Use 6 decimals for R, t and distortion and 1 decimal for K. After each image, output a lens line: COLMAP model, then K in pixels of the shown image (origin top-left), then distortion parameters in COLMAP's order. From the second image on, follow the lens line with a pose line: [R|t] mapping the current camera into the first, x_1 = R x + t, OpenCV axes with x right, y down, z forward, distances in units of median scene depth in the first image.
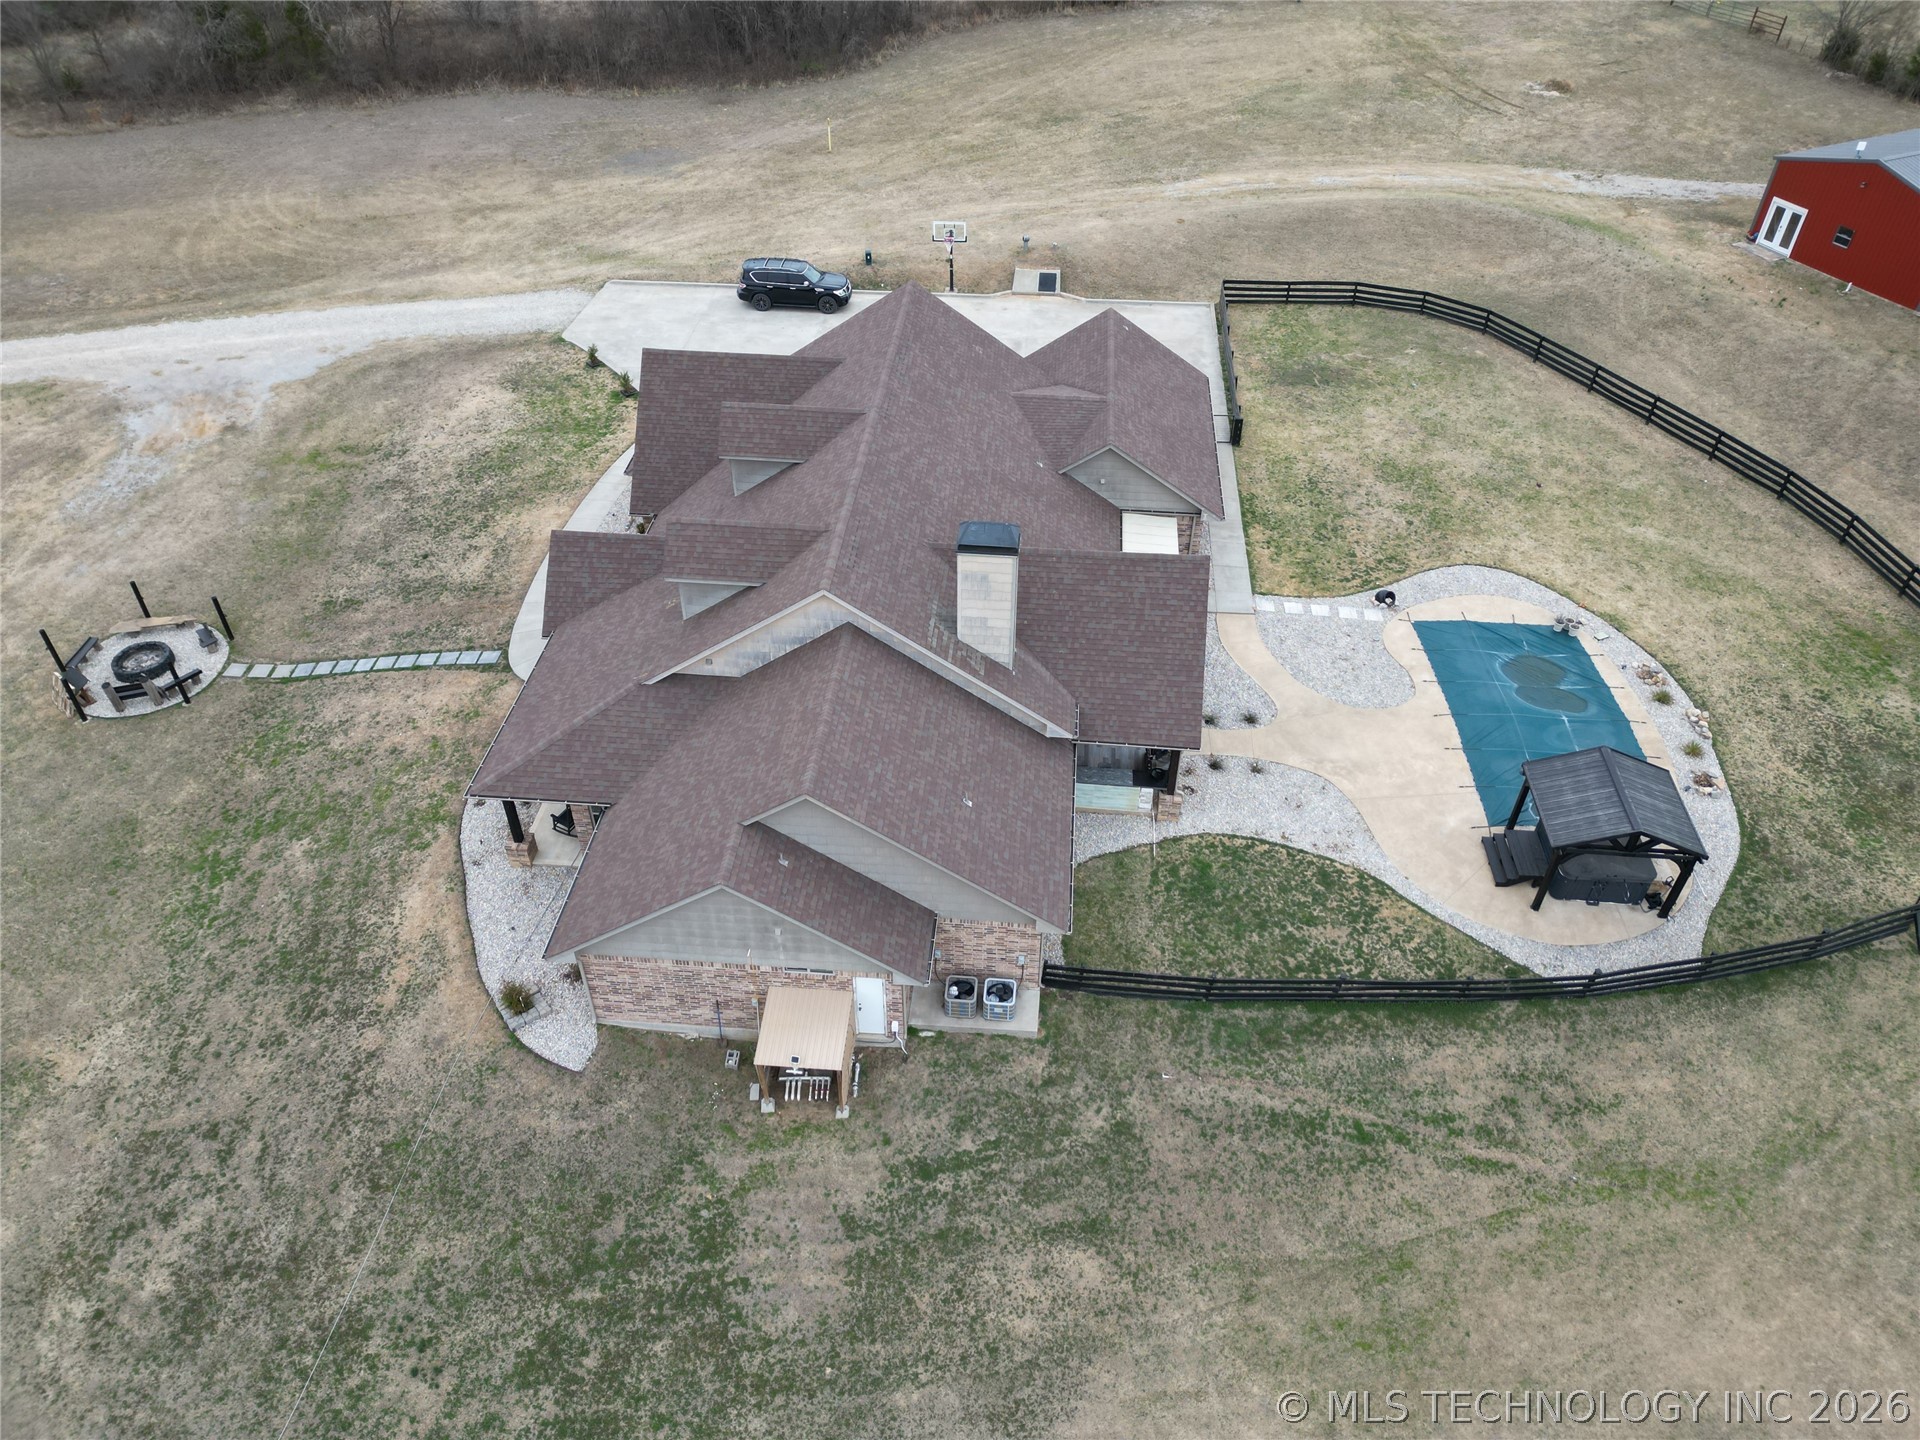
lens RADIAL K [[1340.6, 0, 961.1], [0, 1340.6, 718.0], [0, 0, 1]] dist [0.073322, -0.068349]
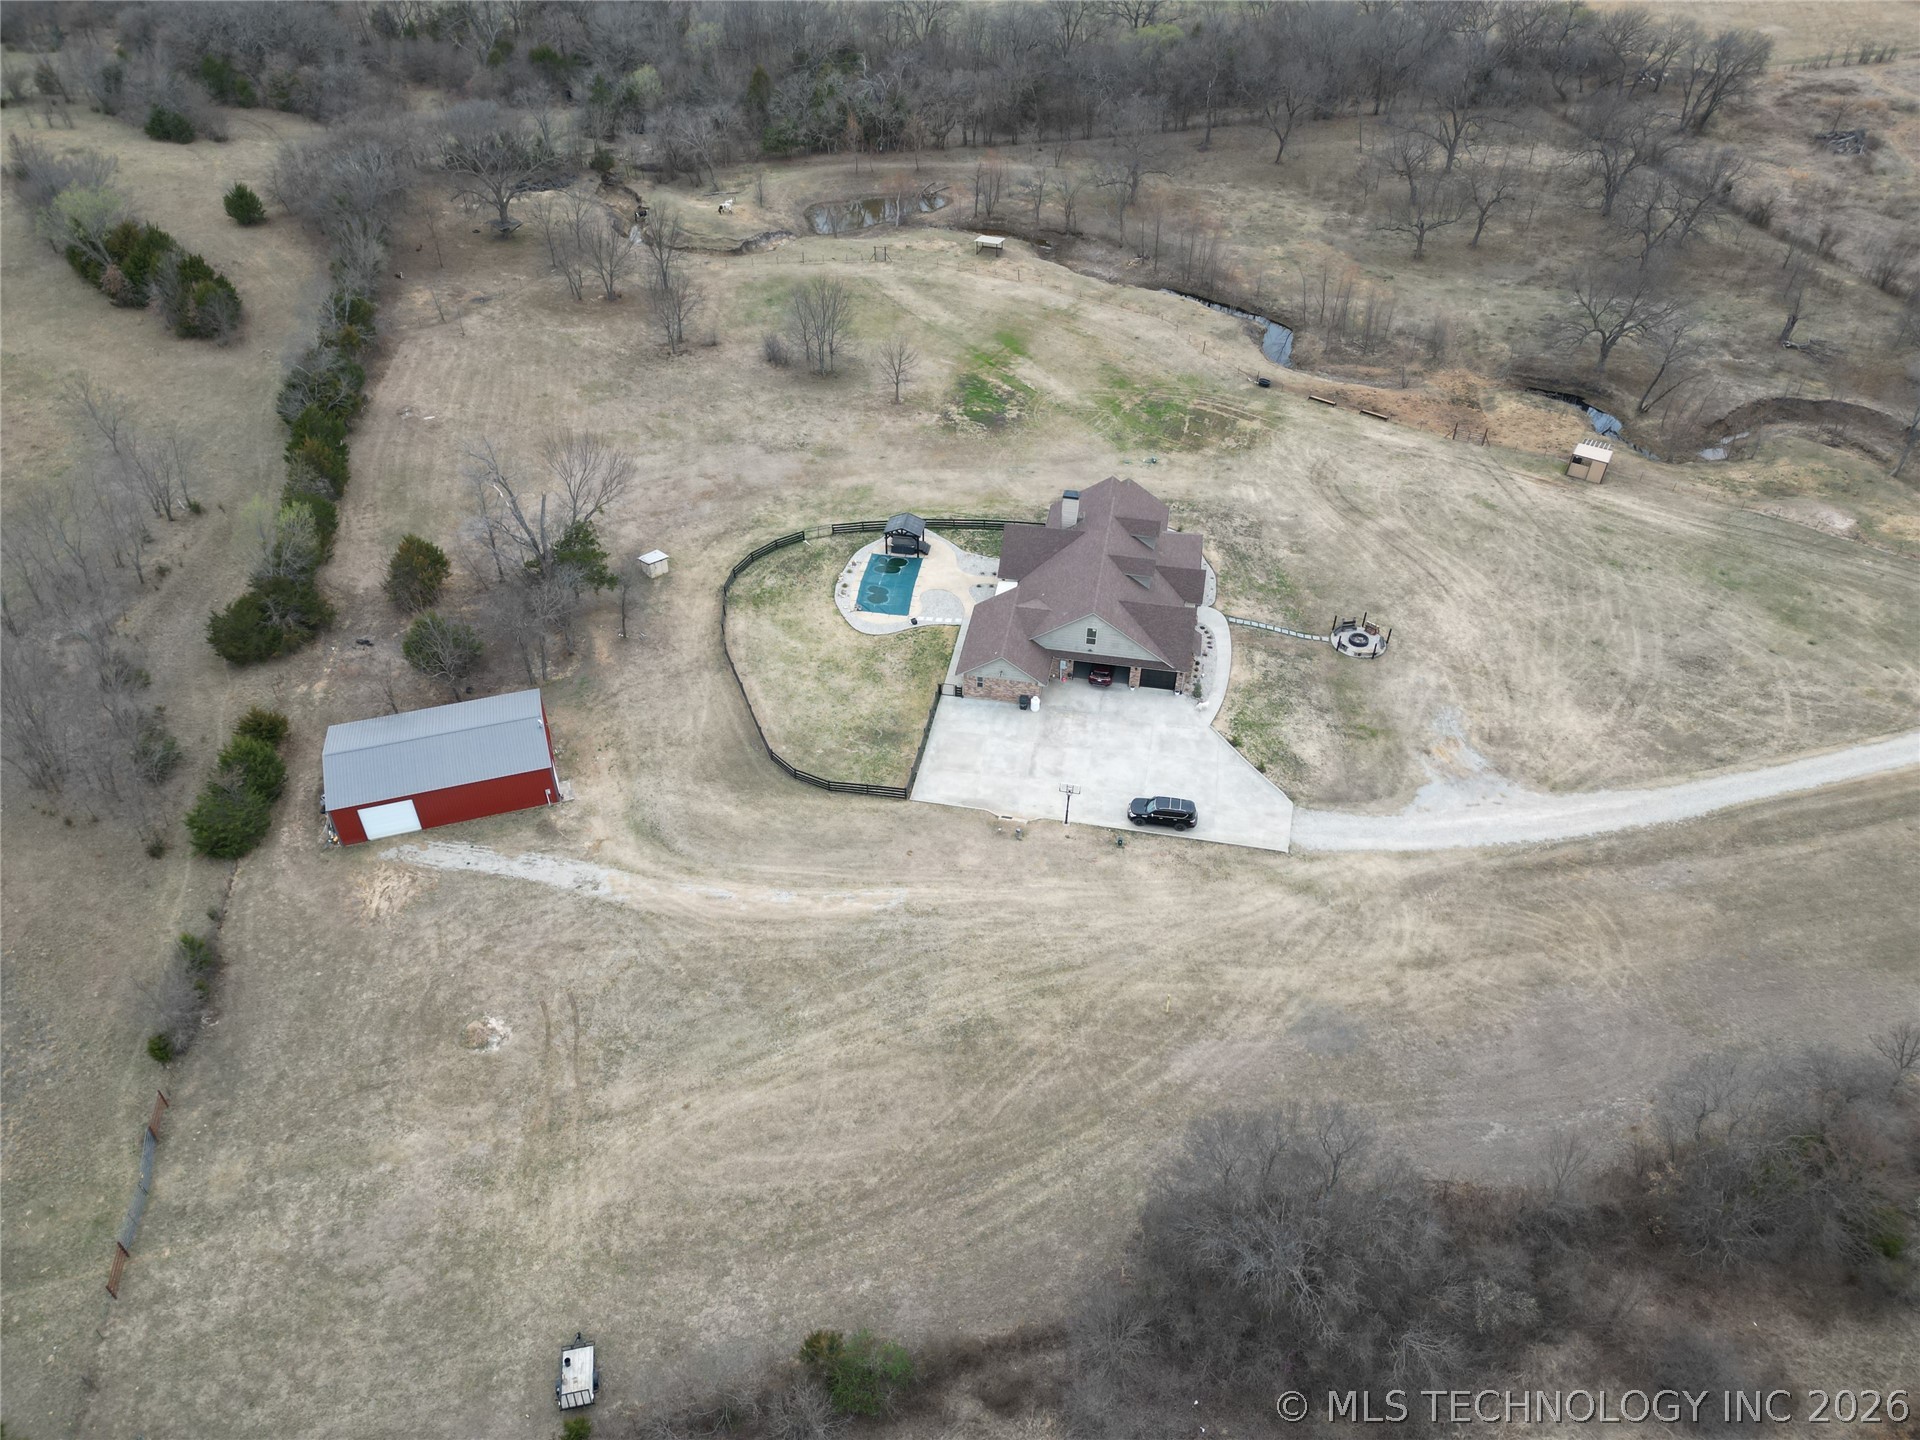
lens RADIAL K [[1340.6, 0, 961.1], [0, 1340.6, 718.0], [0, 0, 1]] dist [0.073322, -0.068349]
pose [[-0.995899, -0.071333, 0.055648, 0.079566], [0.043062, 0.167199, 0.984982, -3.963665], [-0.079566, 0.983339, -0.163441, 2.372154]]
